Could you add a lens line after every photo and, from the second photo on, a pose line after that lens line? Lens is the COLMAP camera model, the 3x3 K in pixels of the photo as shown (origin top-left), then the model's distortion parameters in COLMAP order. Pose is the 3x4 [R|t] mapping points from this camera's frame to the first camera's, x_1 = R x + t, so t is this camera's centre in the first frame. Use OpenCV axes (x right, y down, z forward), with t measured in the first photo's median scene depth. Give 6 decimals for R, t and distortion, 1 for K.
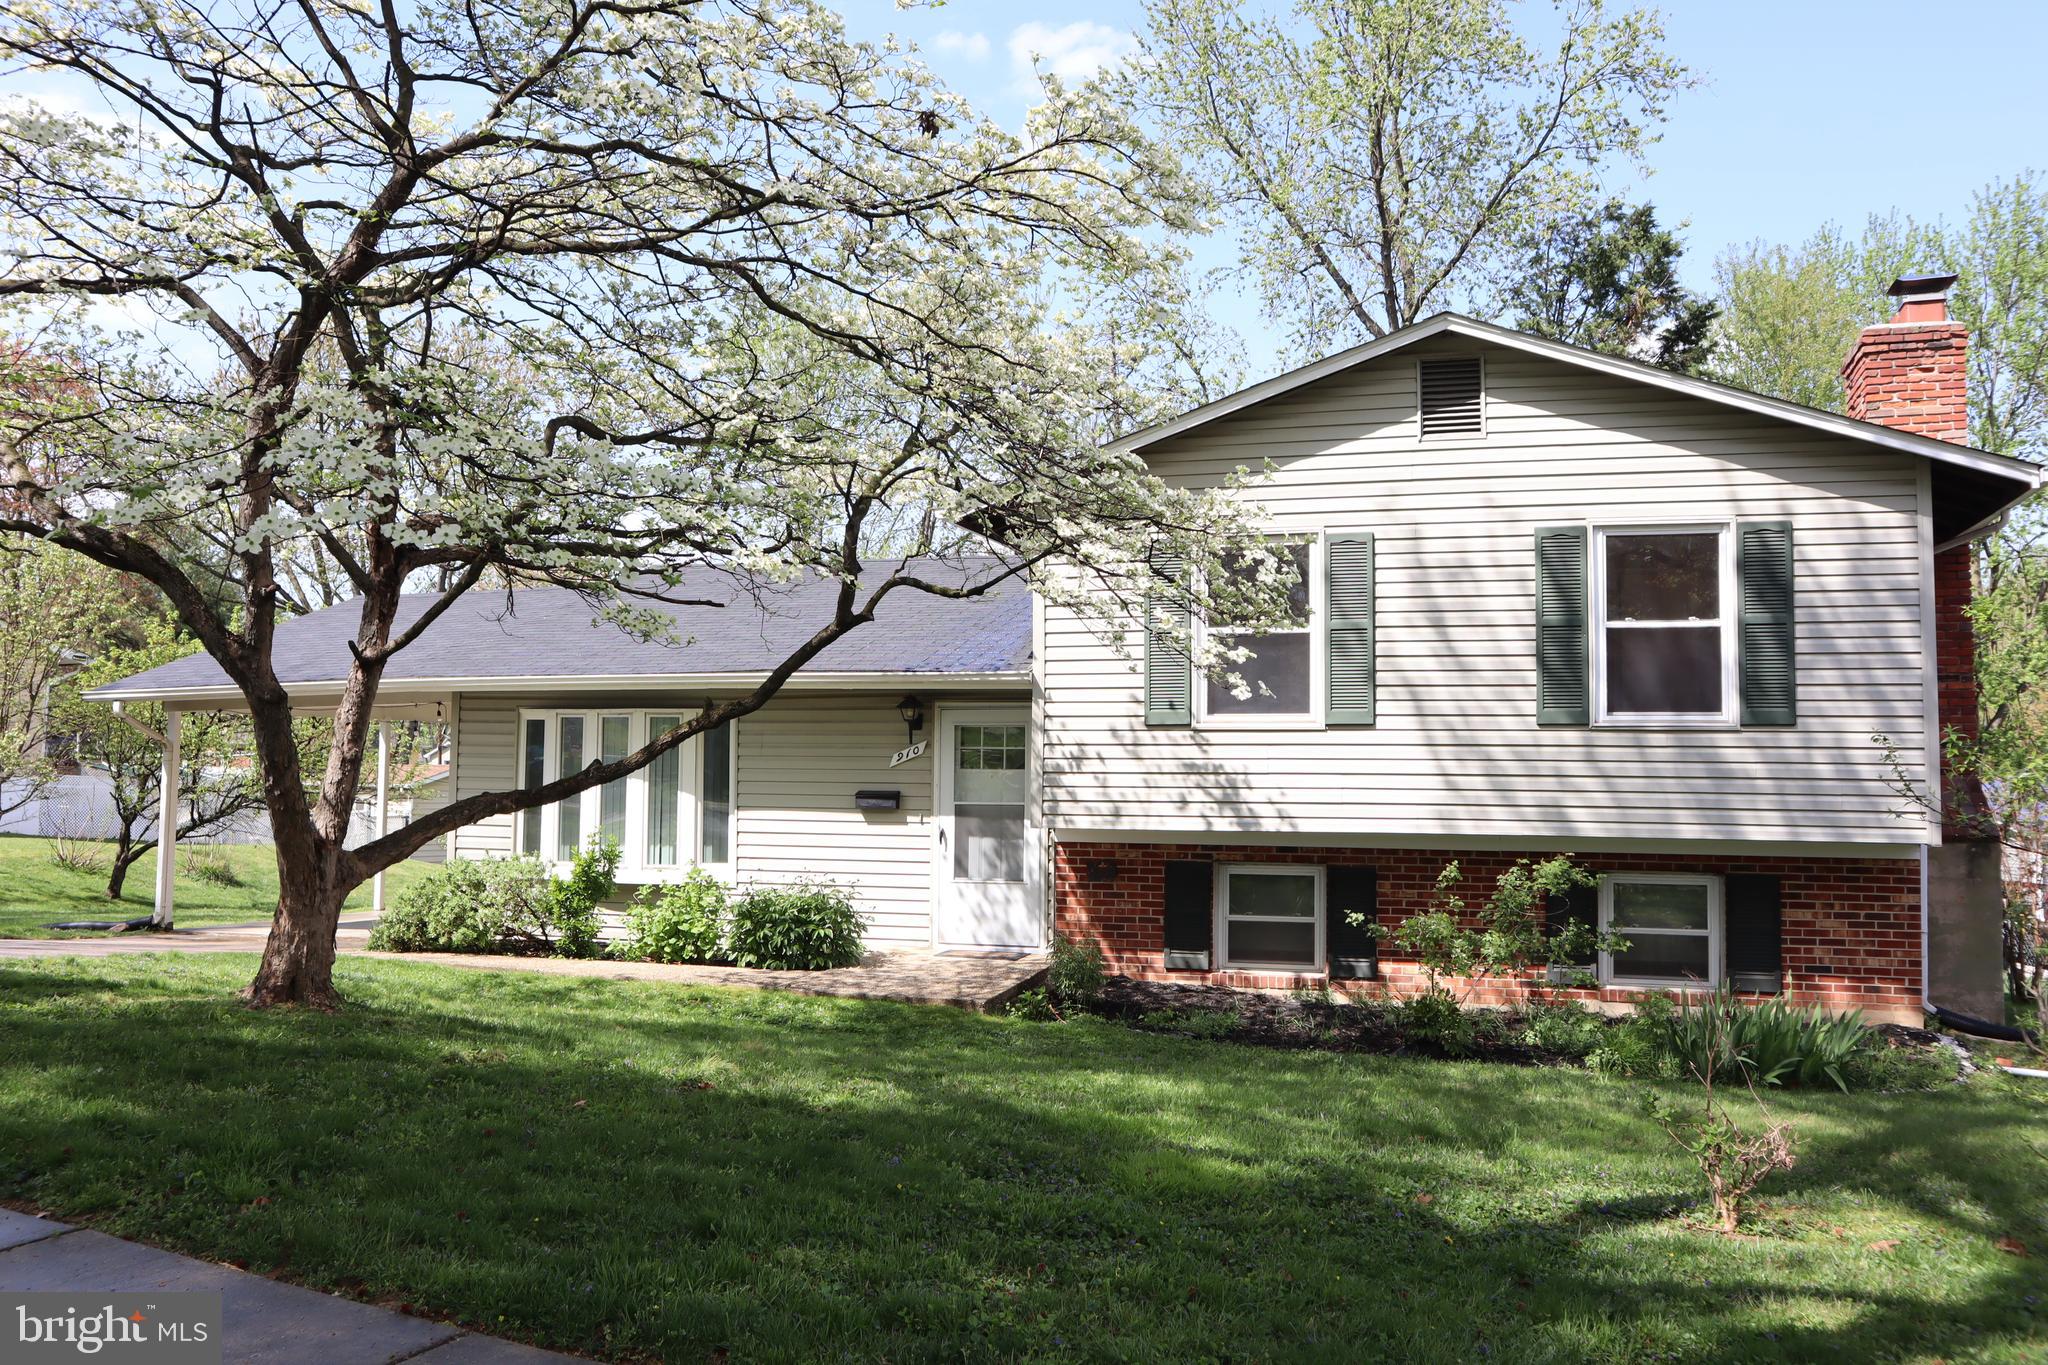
lens RADIAL K [[2271.7, 0, 1023.6], [0, 2271.7, 678.3], [0, 0, 1]] dist [-0.061921, 0.000000]
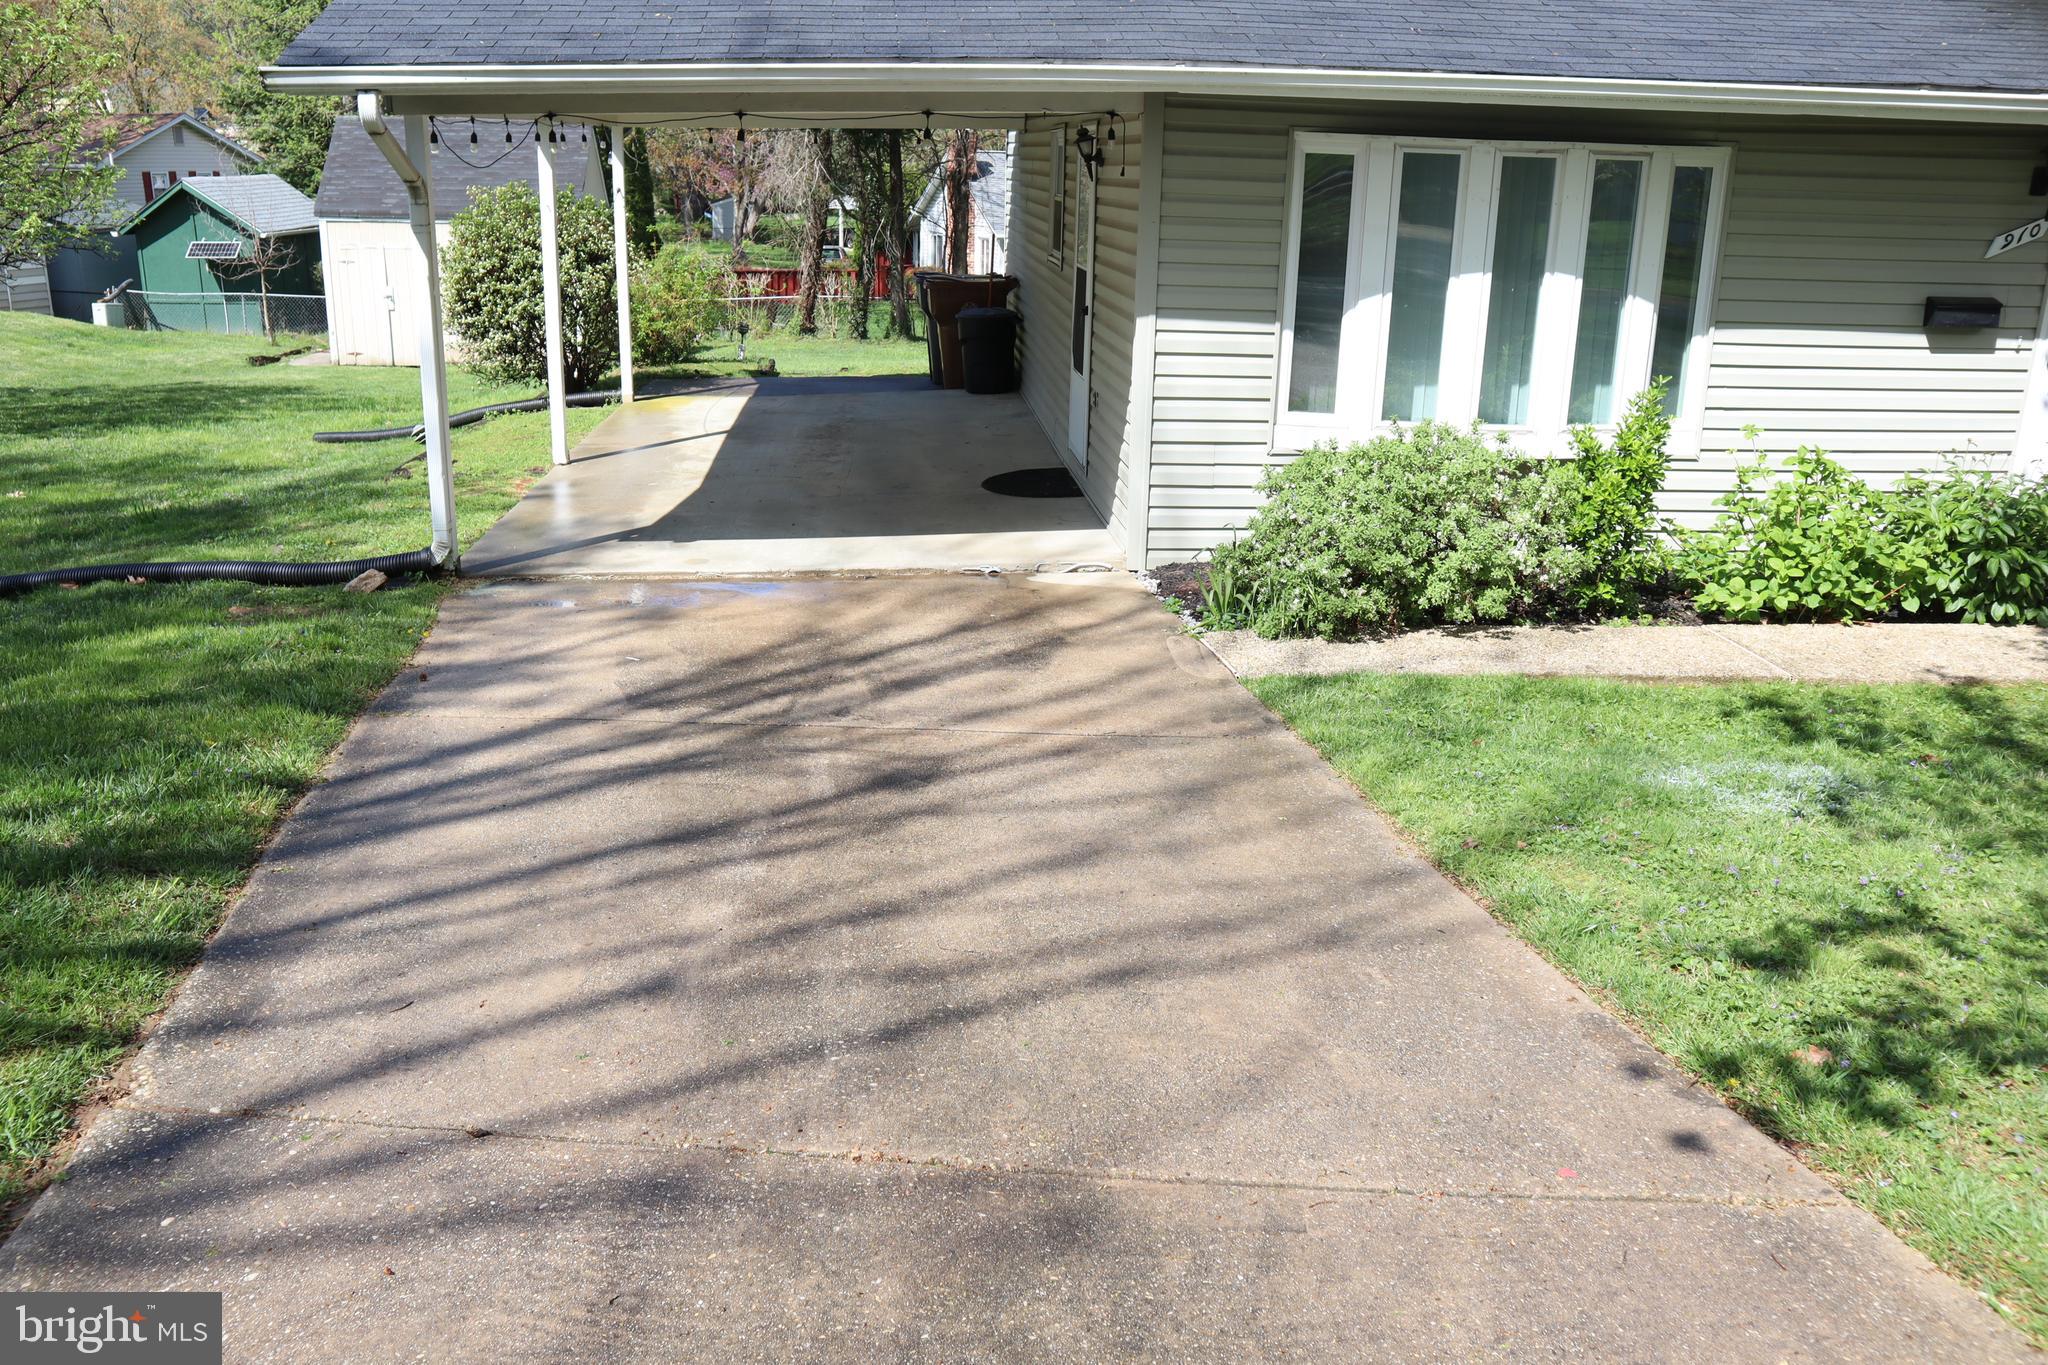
lens RADIAL K [[1739.4, 0, 1016.3], [0, 1739.4, 688.0], [0, 0, 1]] dist [-0.078965, 0.091434]
pose [[0.860390, -0.135076, 0.491410, -0.569504], [-0.040008, 0.943359, 0.329354, 0.006951], [-0.508063, -0.303033, 0.806252, 0.775484]]
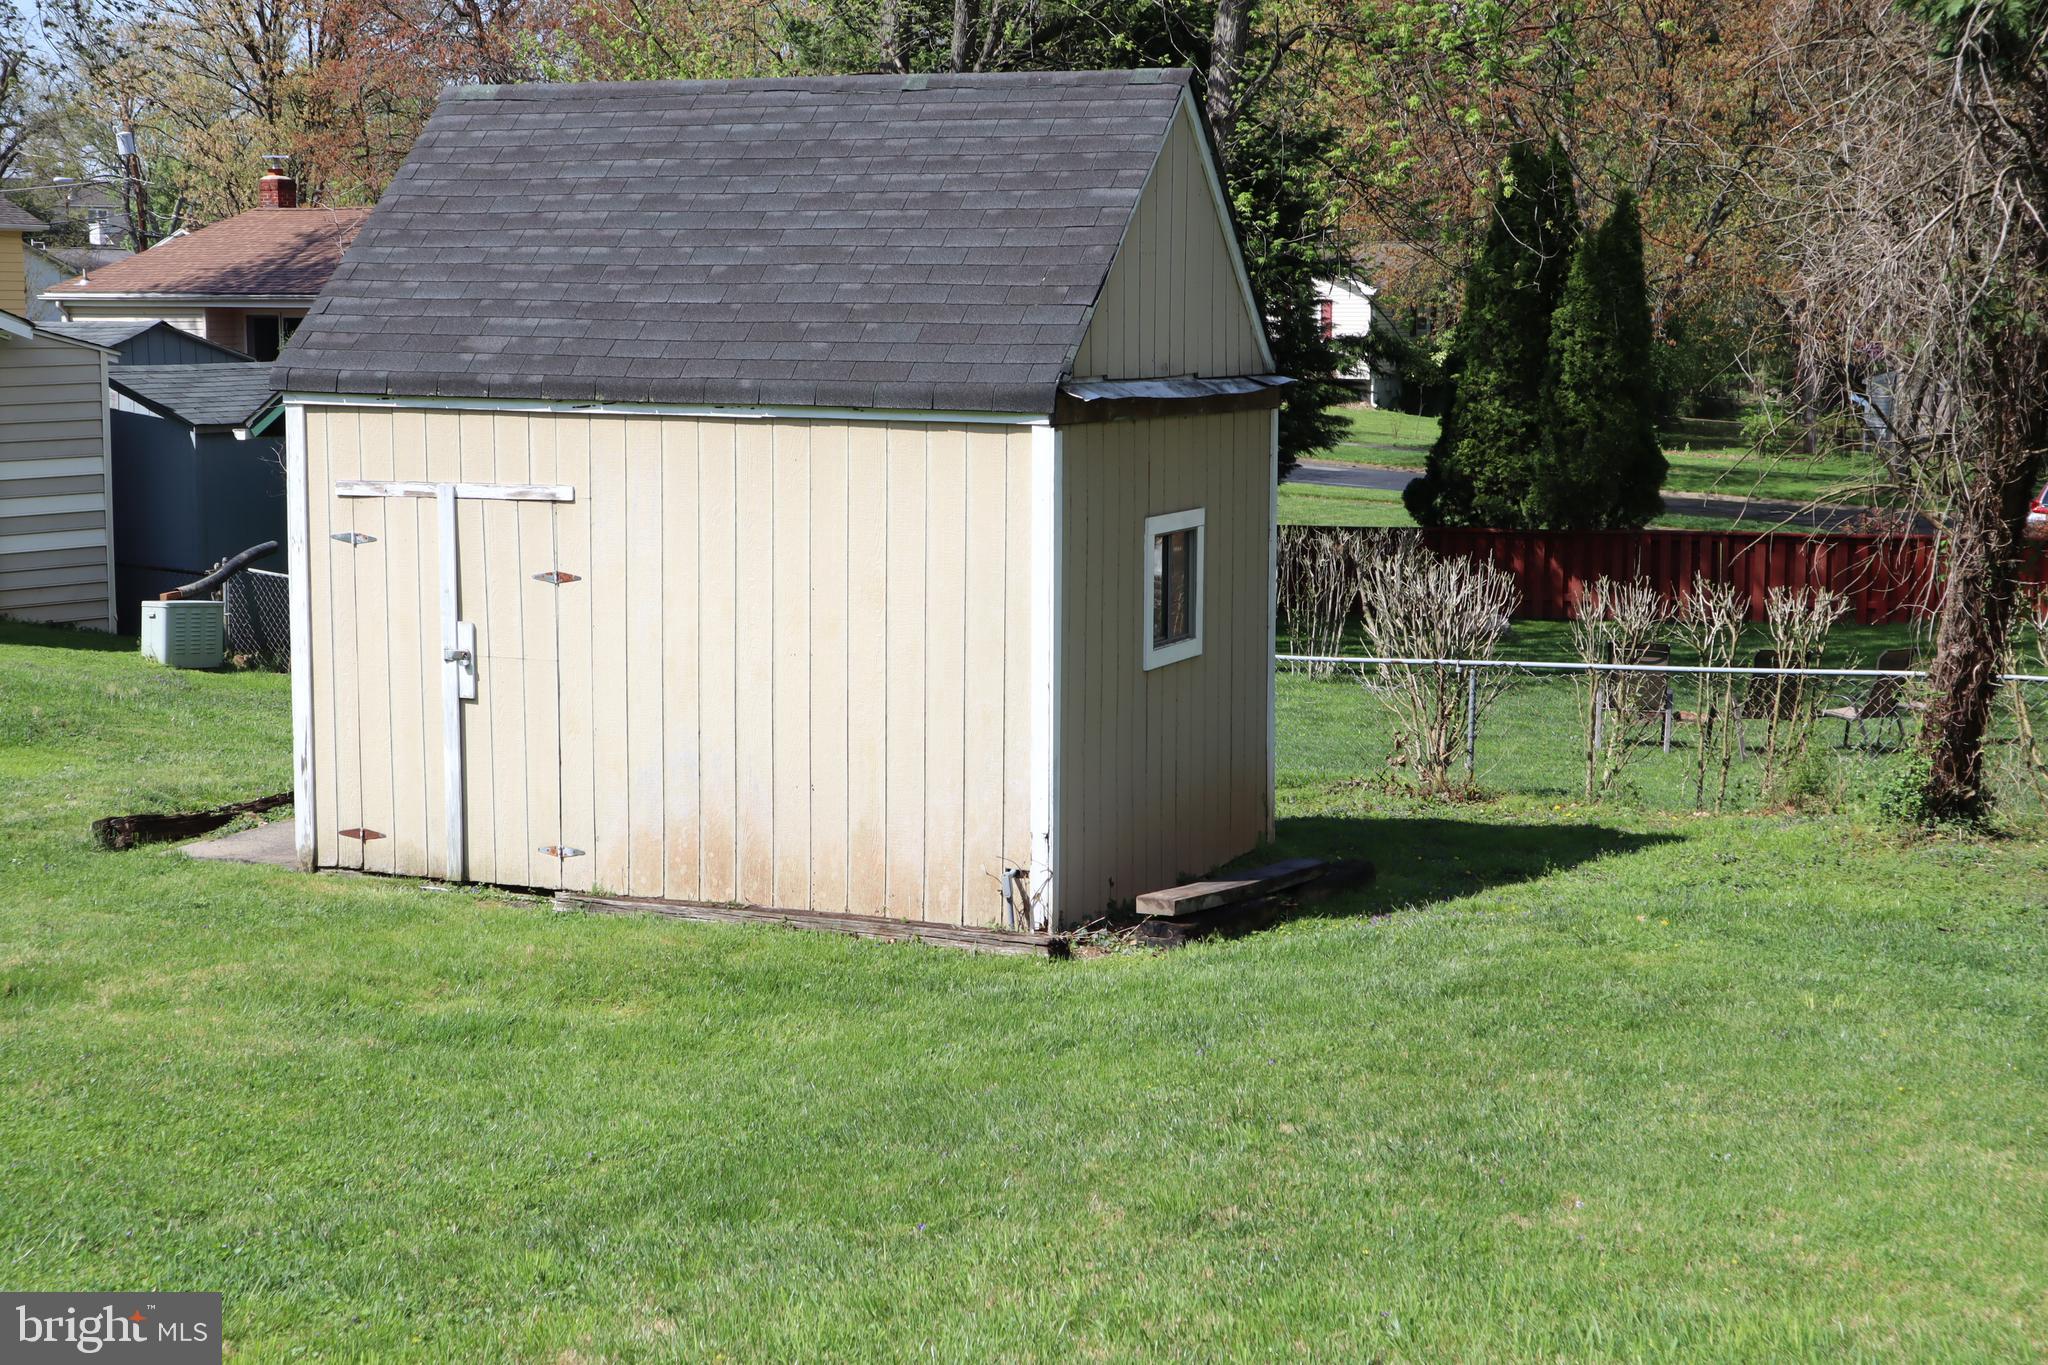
lens RADIAL K [[2867.3, 0, 1024.0], [0, 2867.3, 680.7], [0, 0, 1]] dist [-0.014992, 0.000000]
pose [[0.998627, -0.012128, 0.050954, -0.163811], [0.002967, 0.984359, 0.176147, 0.074159], [-0.052293, -0.175754, 0.983044, 1.595225]]
